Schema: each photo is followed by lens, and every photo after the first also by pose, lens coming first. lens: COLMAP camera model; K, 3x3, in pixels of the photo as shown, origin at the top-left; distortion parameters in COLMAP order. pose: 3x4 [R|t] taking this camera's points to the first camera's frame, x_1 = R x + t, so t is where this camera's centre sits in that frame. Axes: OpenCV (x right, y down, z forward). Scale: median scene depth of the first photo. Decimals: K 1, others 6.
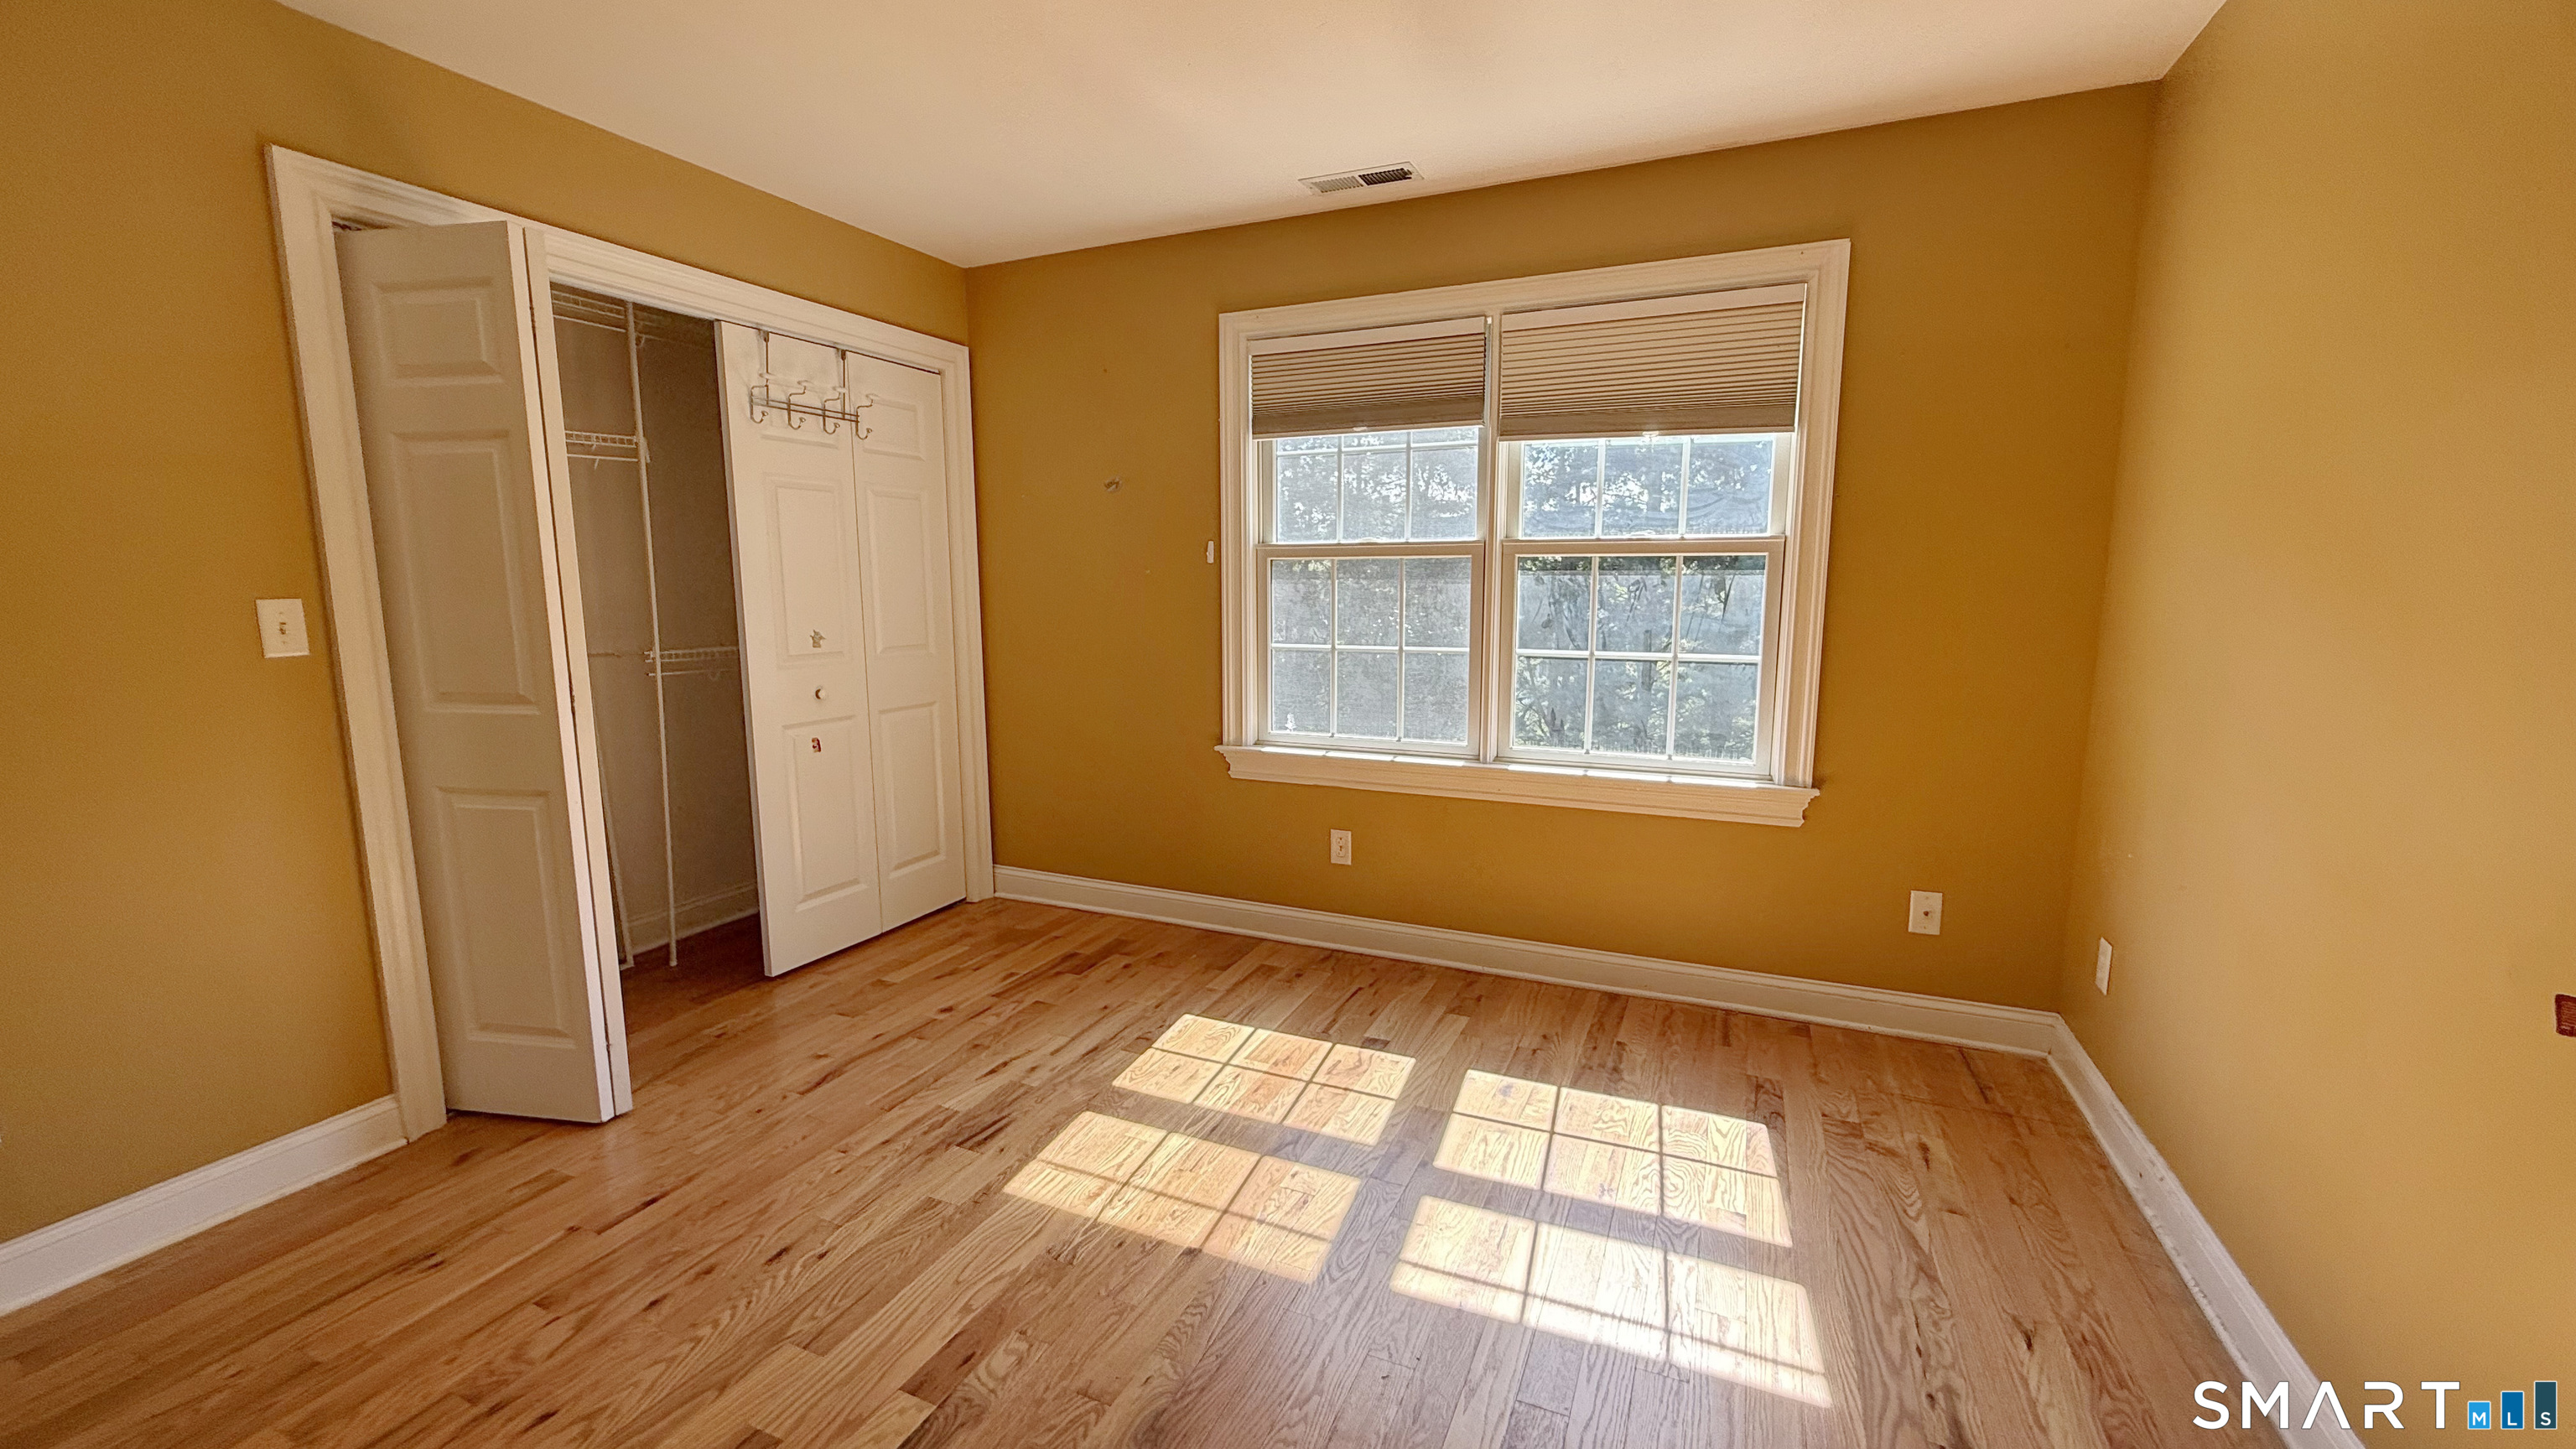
lens RADIAL K [[1029.8, 0, 1275.9], [0, 1029.8, 725.0], [0, 0, 1]] dist [0.000479, -0.000091]
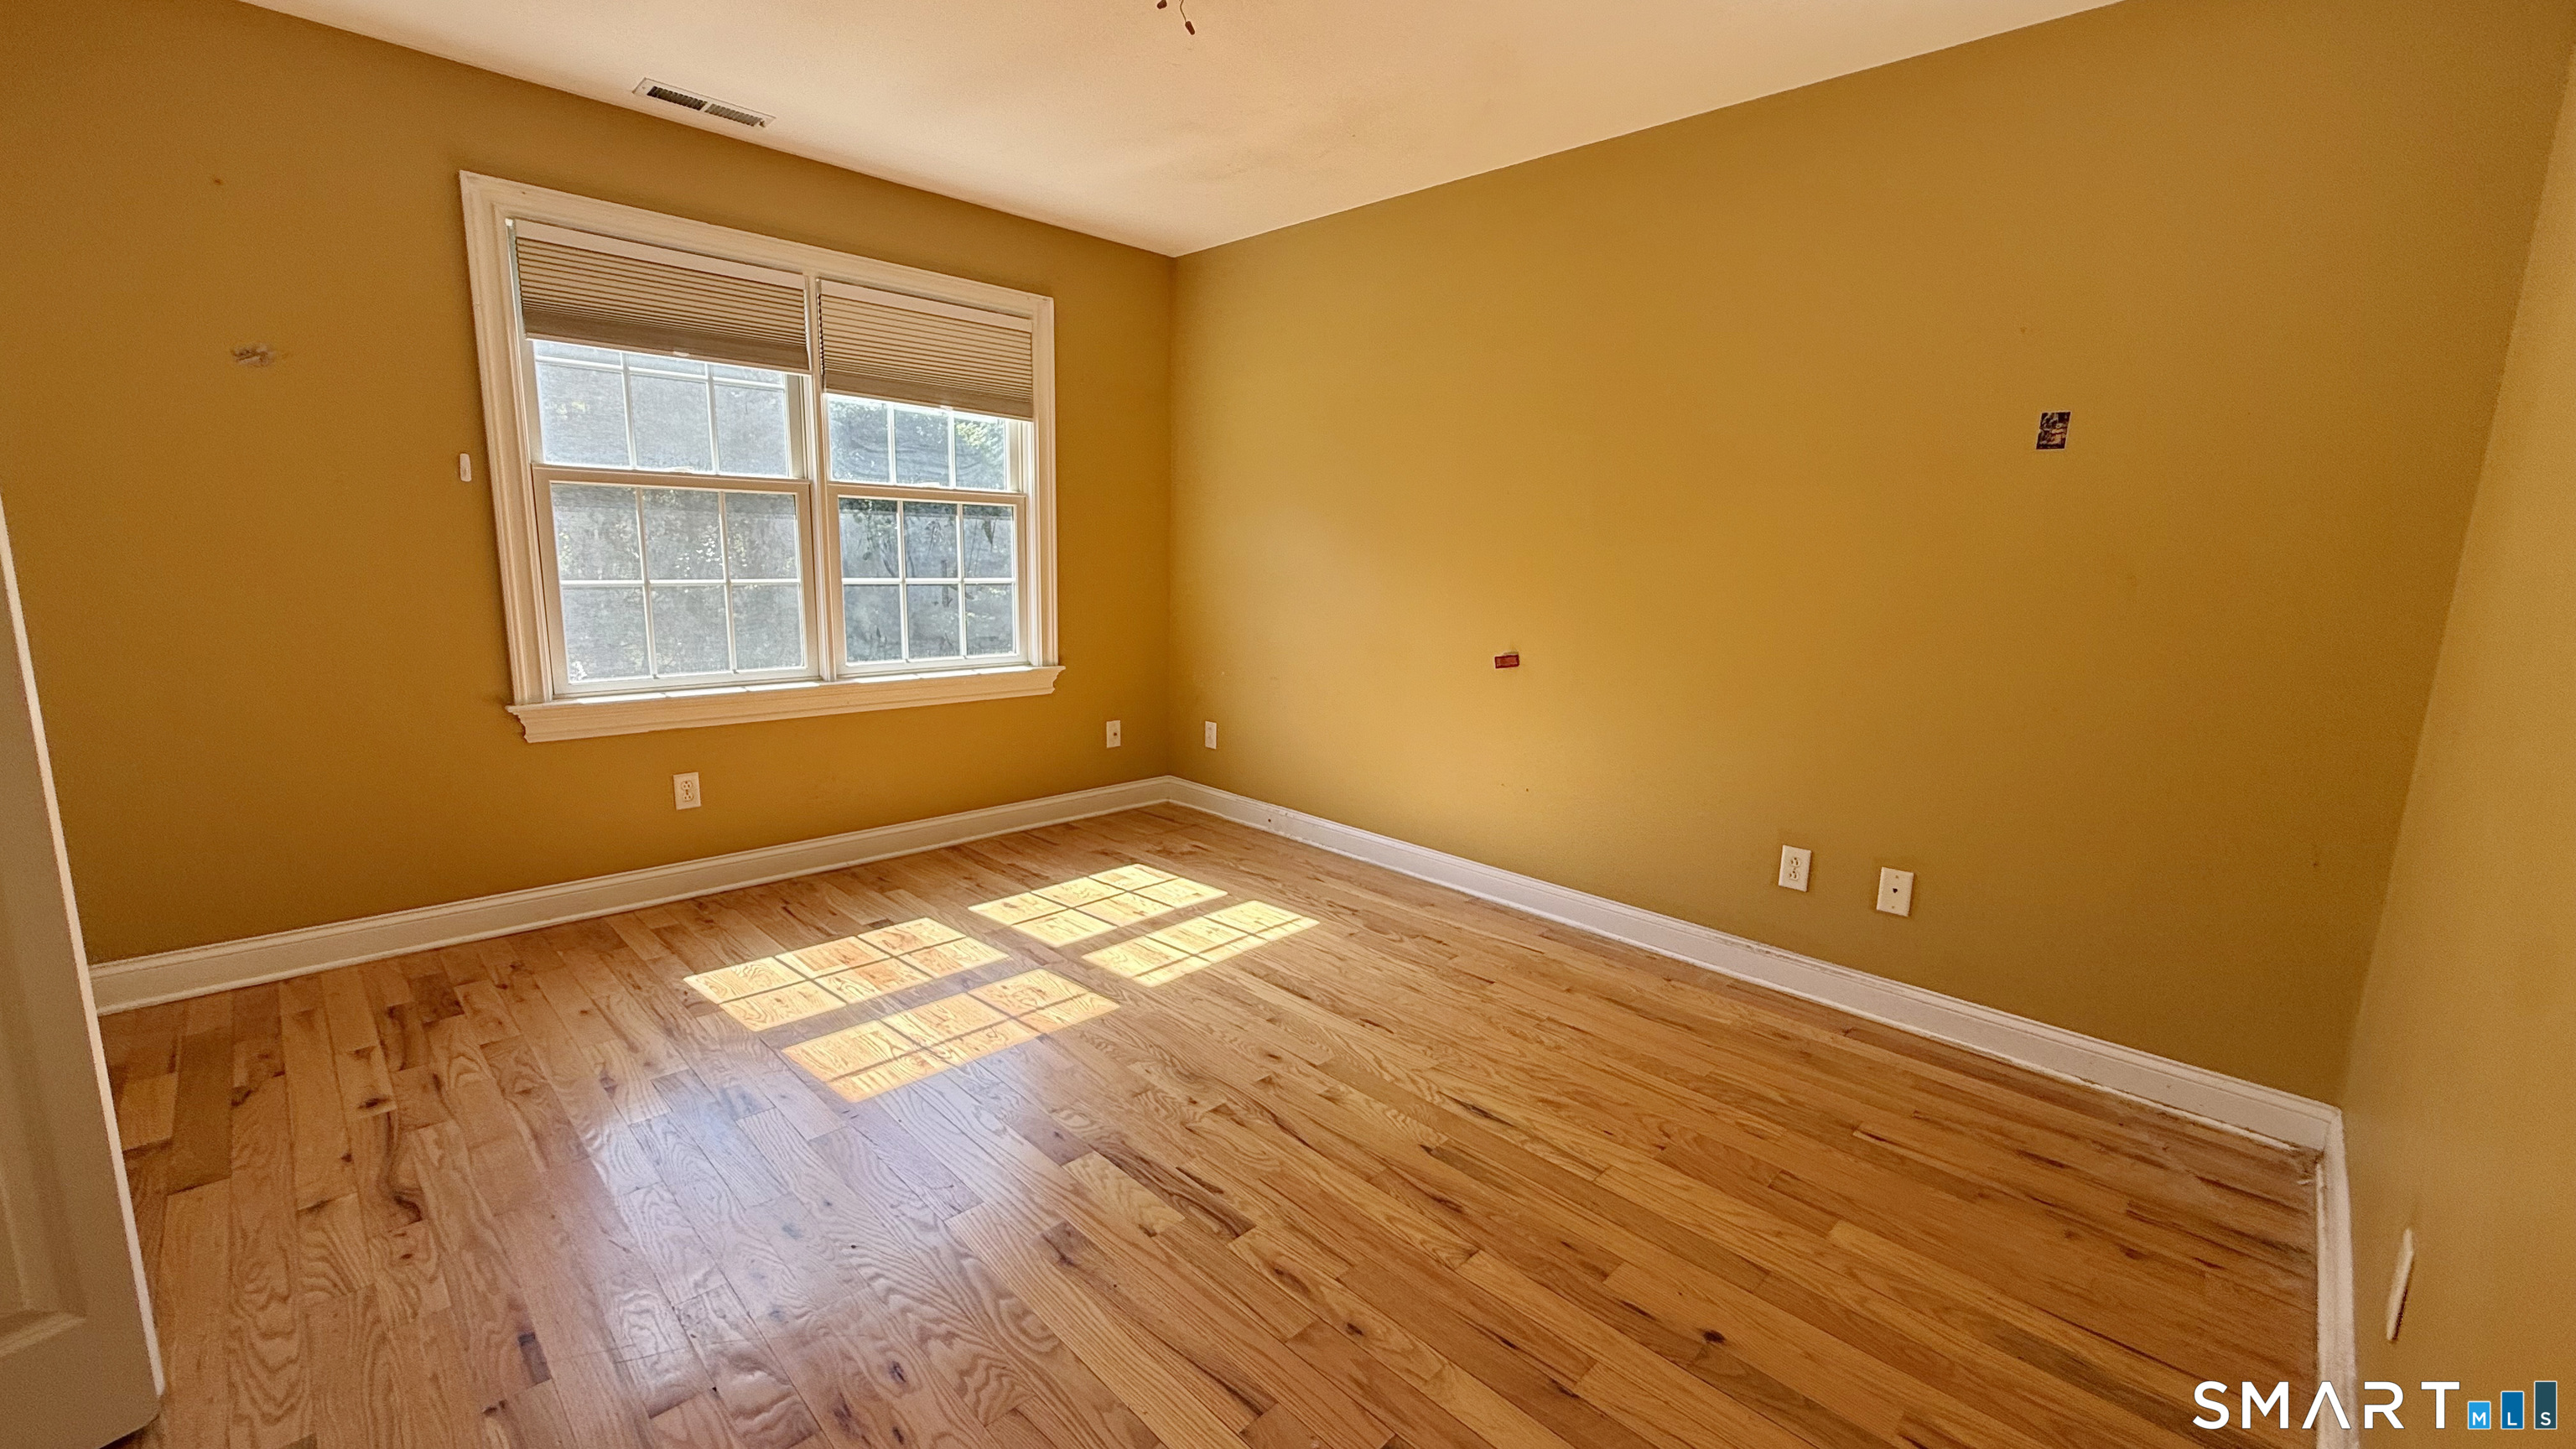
lens RADIAL K [[1027.4, 0, 1280.3], [0, 1027.4, 721.6], [0, 0, 1]] dist [0.000943, -0.000557]
pose [[0.355333, -0.146411, 0.923202, -0.712372], [0.108802, 0.987422, 0.114719, 0.005456], [-0.928386, 0.059683, 0.366793, 0.149768]]
